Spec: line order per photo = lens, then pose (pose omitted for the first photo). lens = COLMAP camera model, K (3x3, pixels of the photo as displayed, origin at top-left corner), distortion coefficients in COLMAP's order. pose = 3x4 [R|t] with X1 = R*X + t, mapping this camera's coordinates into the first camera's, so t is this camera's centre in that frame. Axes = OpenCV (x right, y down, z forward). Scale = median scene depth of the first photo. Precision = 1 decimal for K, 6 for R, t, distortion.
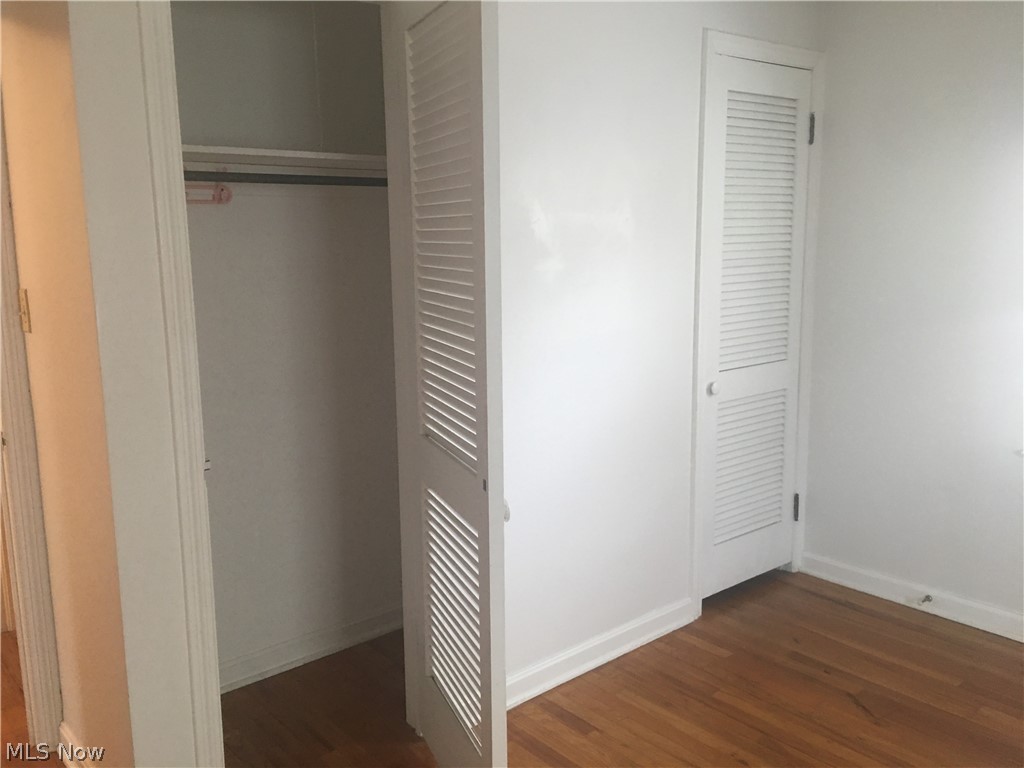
lens RADIAL K [[875.4, 0, 508.2], [0, 875.4, 386.1], [0, 0, 1]] dist [0.068397, -0.113414]
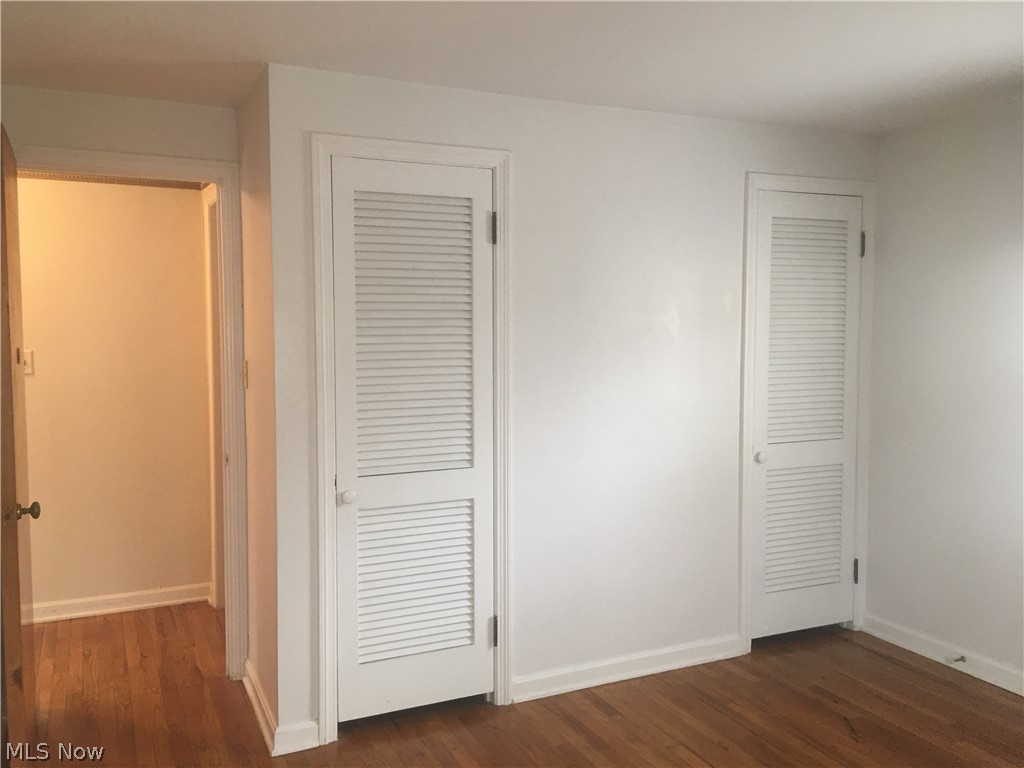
lens RADIAL K [[875.4, 0, 511.2], [0, 875.4, 388.0], [0, 0, 1]] dist [0.068397, -0.113414]
pose [[0.966293, 0.032797, -0.255346, 0.204171], [-0.057224, 0.994402, -0.088828, 0.033968], [0.251003, 0.100446, 0.962761, -0.248496]]
